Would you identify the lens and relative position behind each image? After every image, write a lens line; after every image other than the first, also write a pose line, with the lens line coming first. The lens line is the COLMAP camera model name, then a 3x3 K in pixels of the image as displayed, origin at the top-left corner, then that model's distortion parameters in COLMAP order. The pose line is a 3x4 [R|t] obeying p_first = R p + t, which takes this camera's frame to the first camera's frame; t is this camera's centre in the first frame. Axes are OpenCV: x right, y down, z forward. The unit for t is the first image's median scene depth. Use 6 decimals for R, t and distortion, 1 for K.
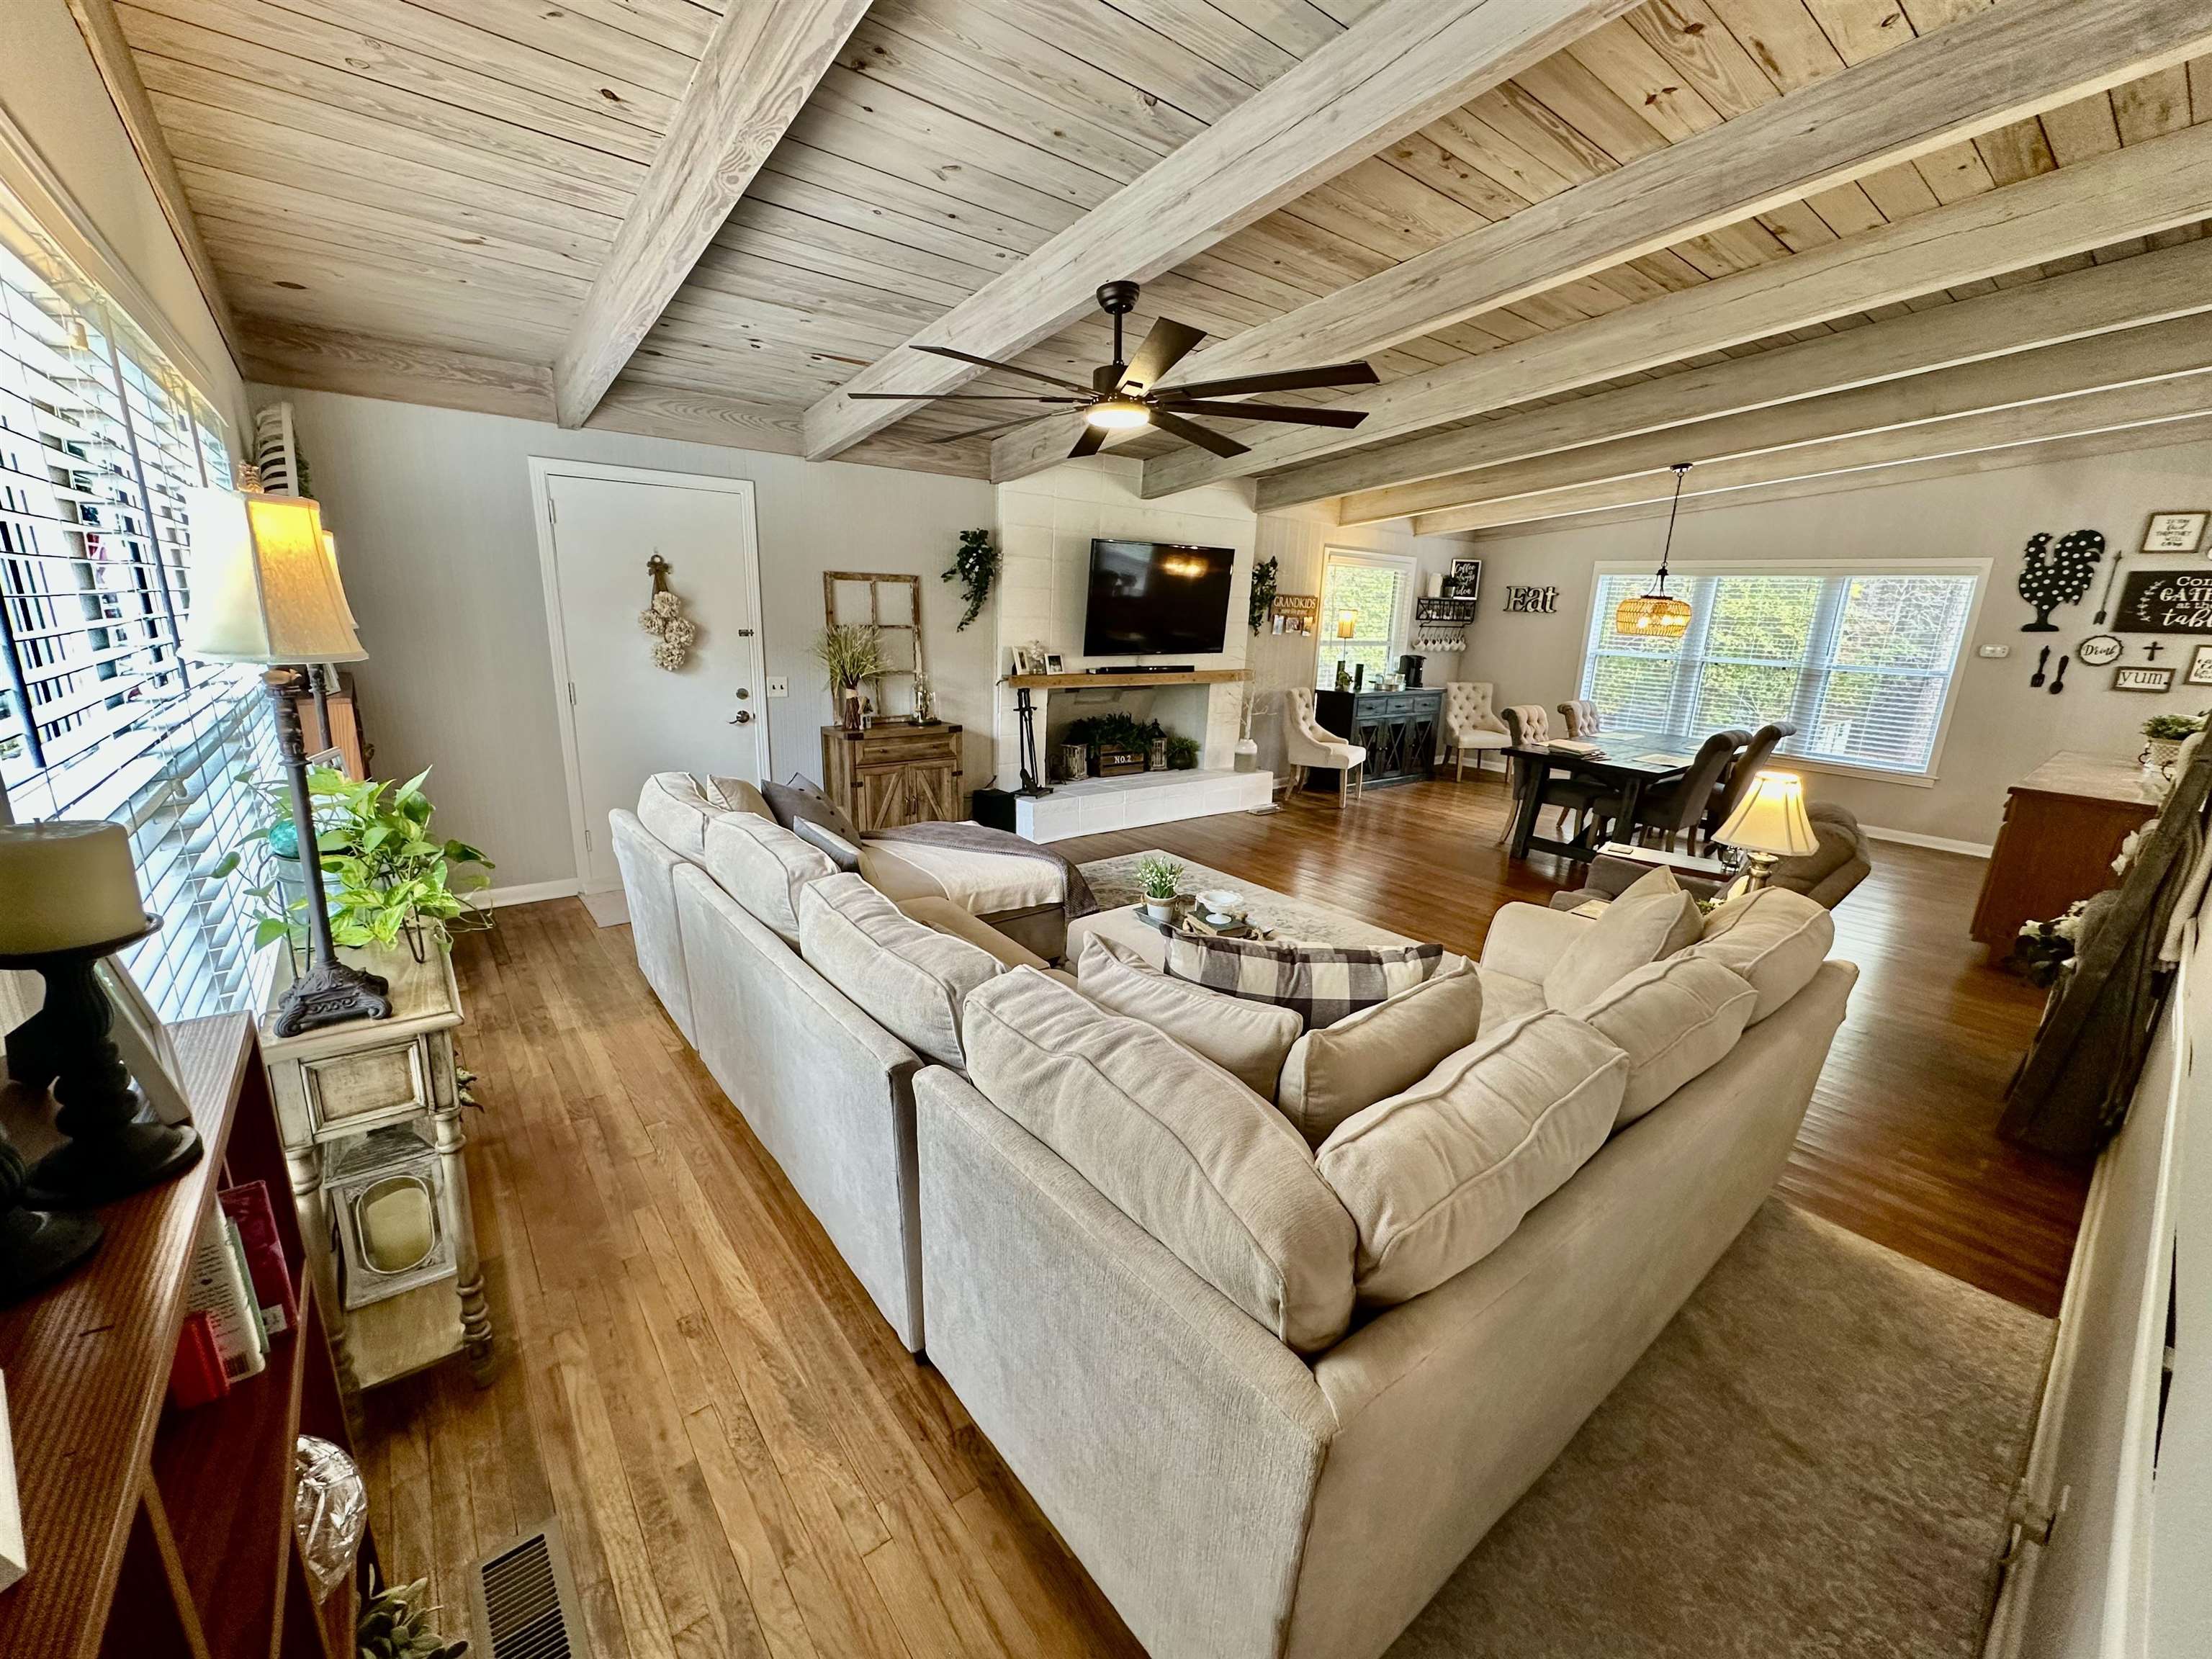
lens RADIAL K [[886.7, 0, 1103.4], [0, 886.7, 833.0], [0, 0, 1]] dist [-0.003547, 0.000487]
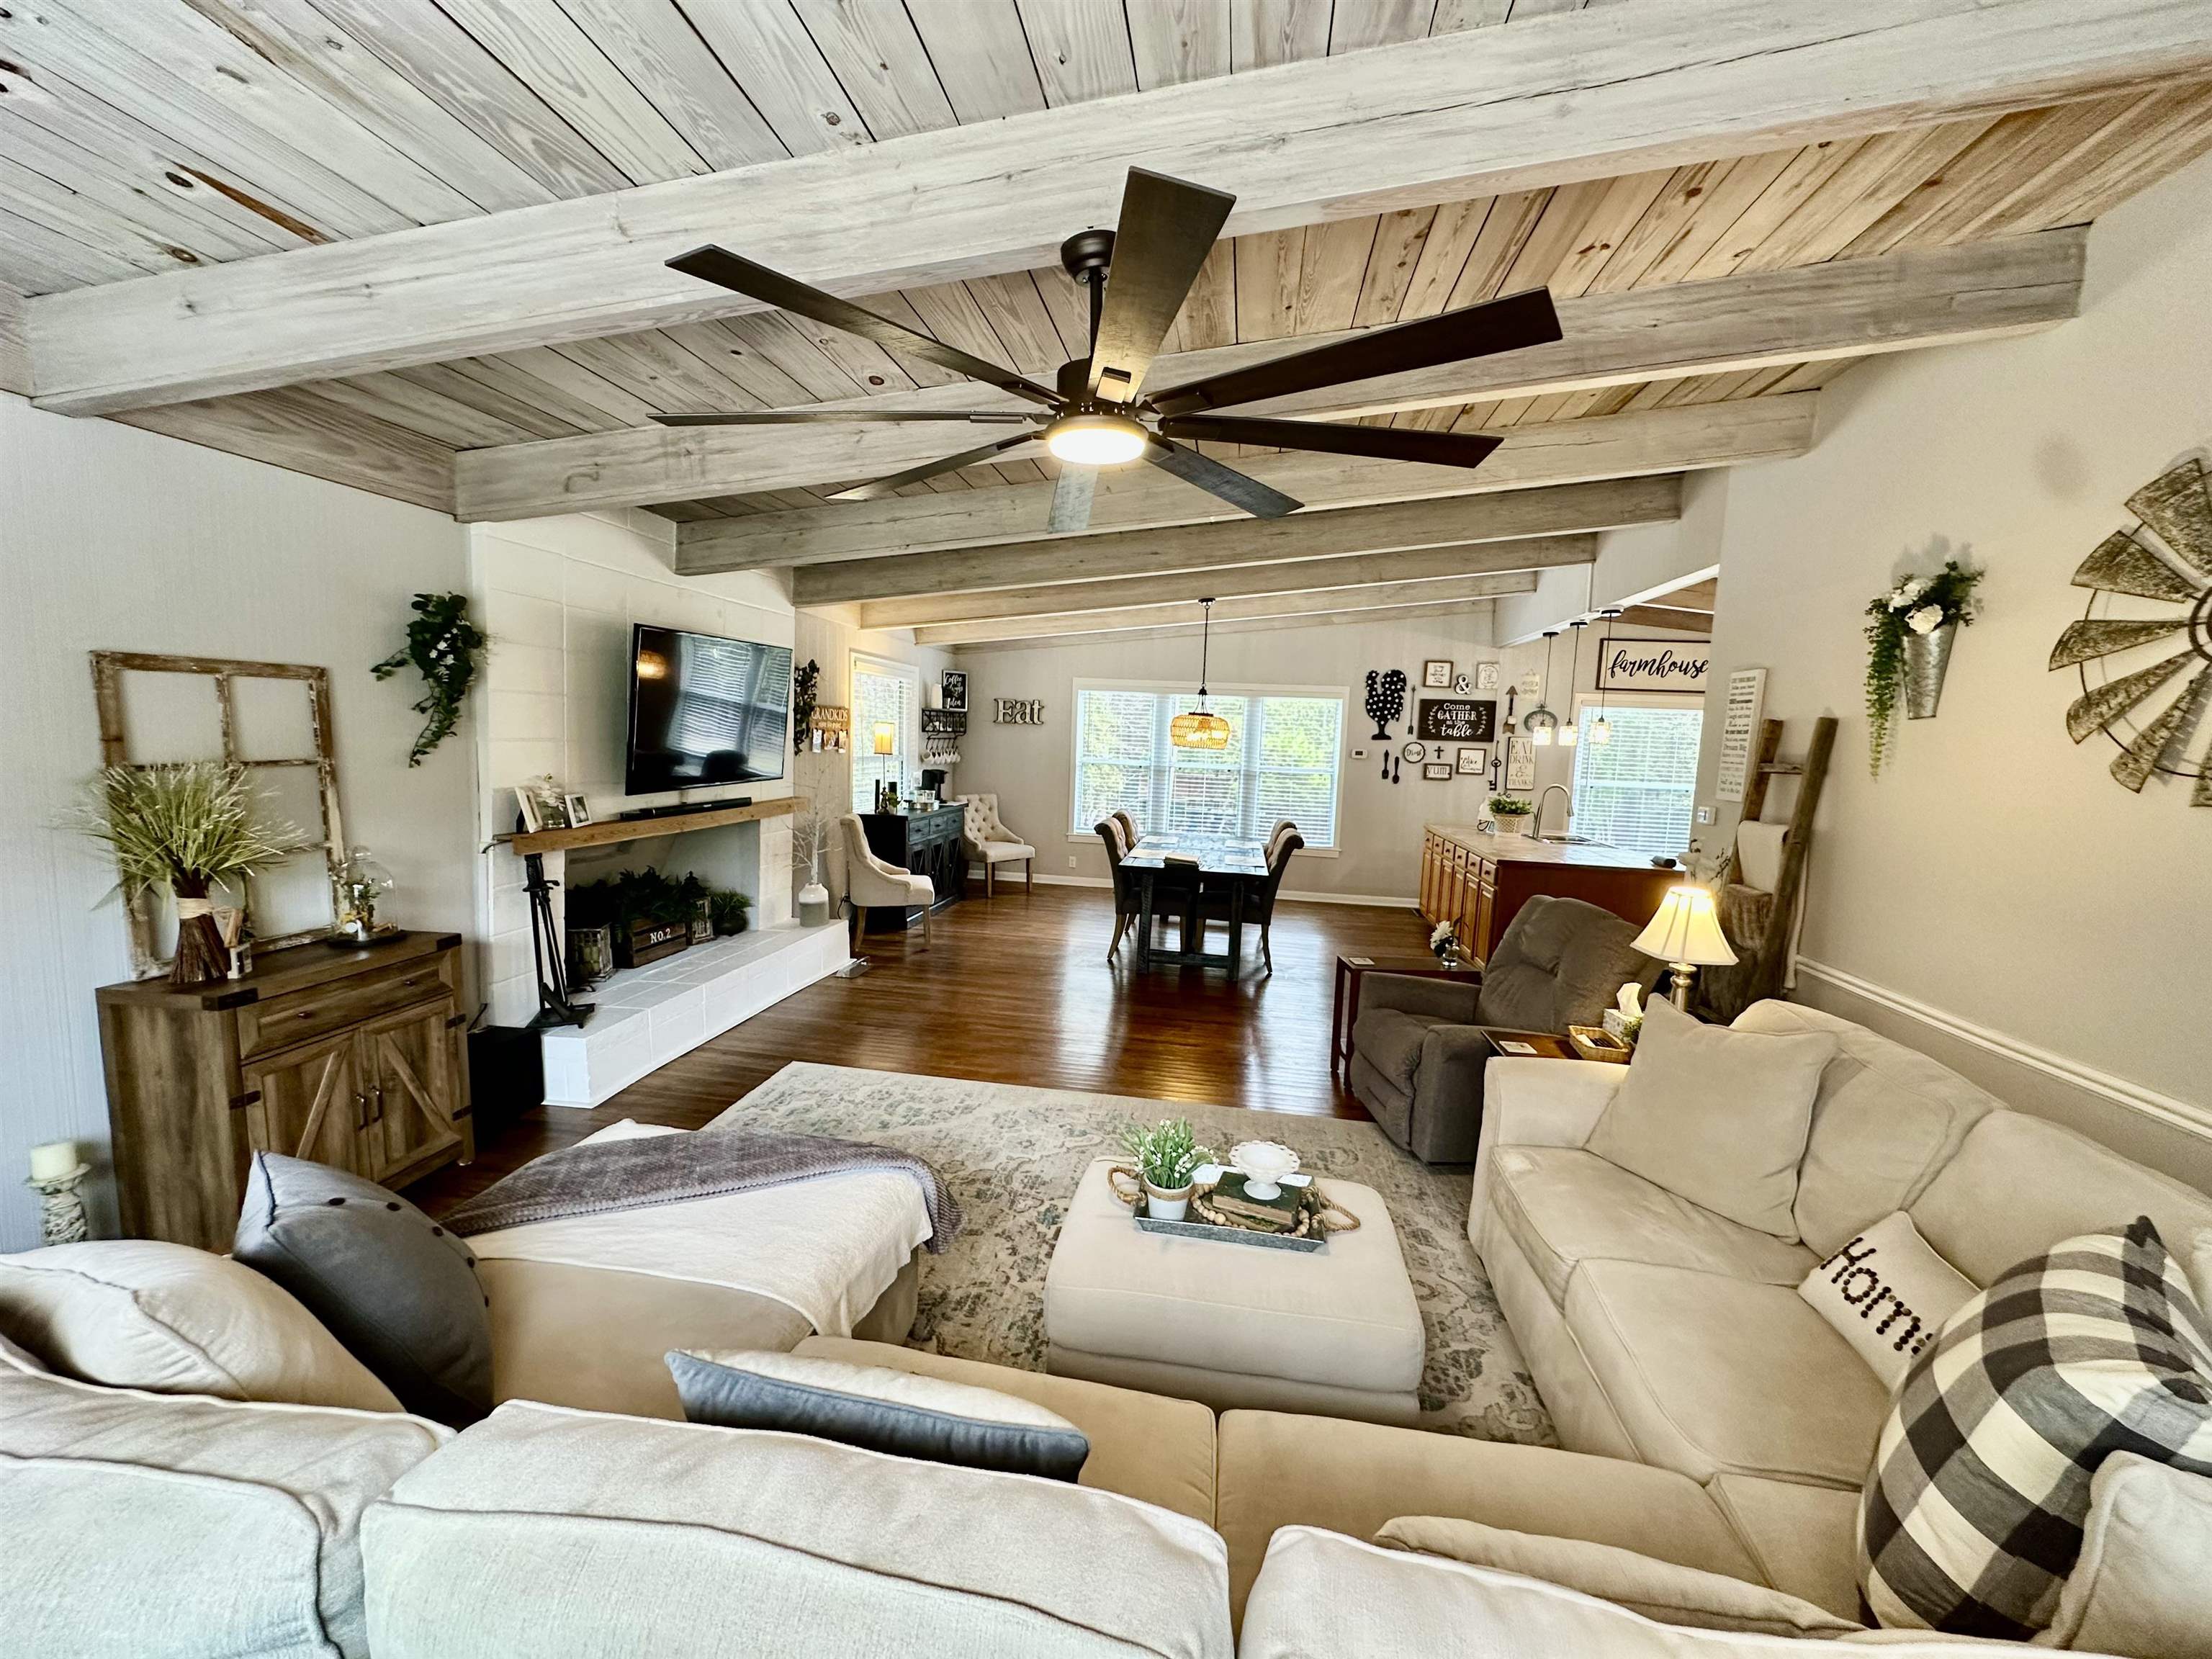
lens RADIAL K [[886.7, 0, 1107.9], [0, 886.7, 831.8], [0, 0, 1]] dist [-0.003547, 0.000487]
pose [[0.735704, -0.082142, 0.672304, -0.209591], [0.157649, 0.986124, -0.052031, -0.083959], [-0.658701, 0.144267, 0.738444, 0.287315]]
